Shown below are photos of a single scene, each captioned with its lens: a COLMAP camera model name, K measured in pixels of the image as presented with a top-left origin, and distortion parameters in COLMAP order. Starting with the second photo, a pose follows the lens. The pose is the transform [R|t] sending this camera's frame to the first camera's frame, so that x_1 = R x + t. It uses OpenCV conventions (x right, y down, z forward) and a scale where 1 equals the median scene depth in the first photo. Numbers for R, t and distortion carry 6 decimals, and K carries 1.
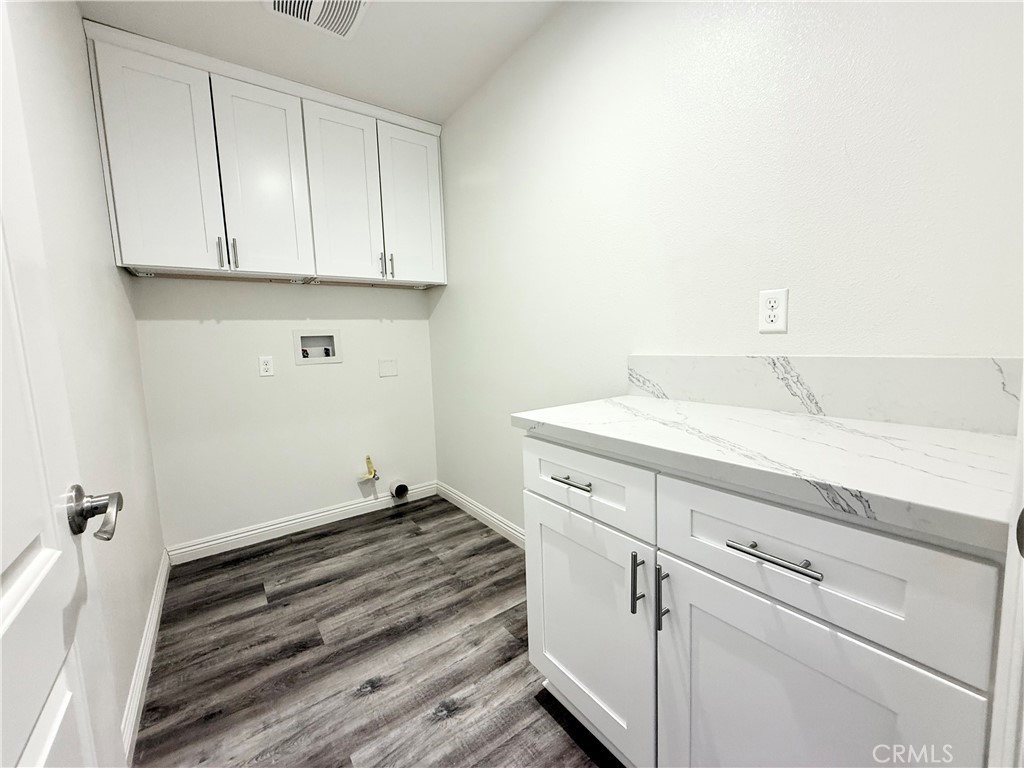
lens RADIAL K [[407.8, 0, 510.2], [0, 407.8, 383.7], [0, 0, 1]] dist [-0.000603, 0.000079]
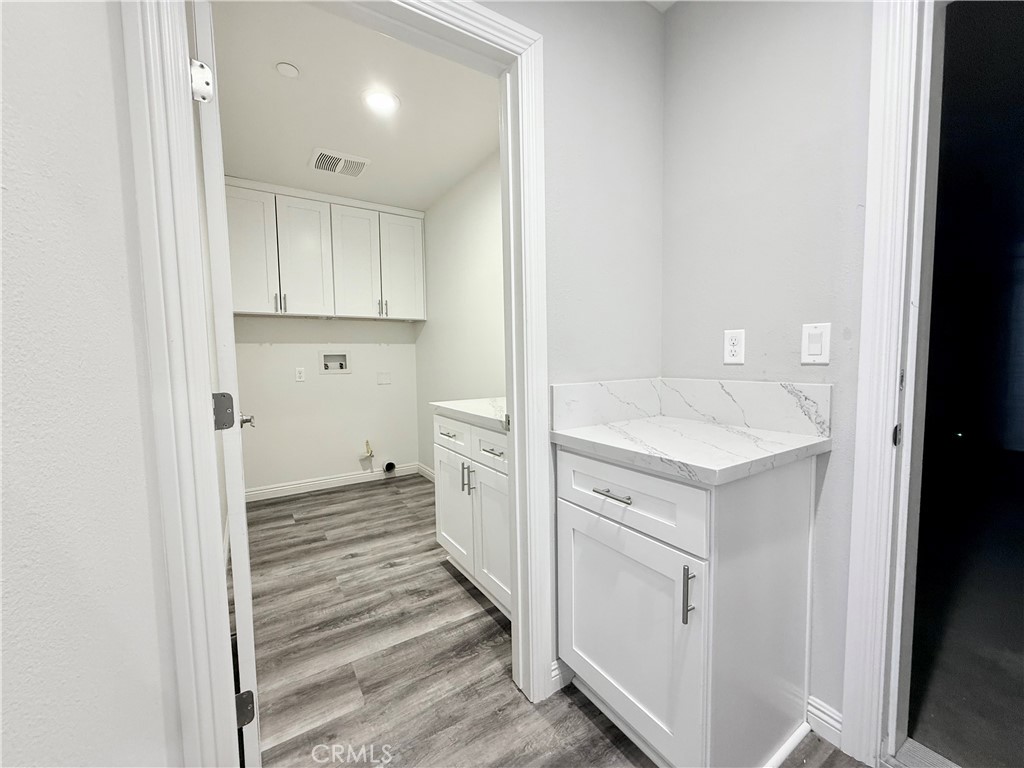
lens RADIAL K [[407.8, 0, 510.2], [0, 407.8, 383.7], [0, 0, 1]] dist [-0.000603, 0.000079]
pose [[0.998282, 0.024788, -0.053100, 0.277260], [-0.026757, 0.998969, -0.036688, 0.027225], [0.052135, 0.038045, 0.997915, -0.498763]]
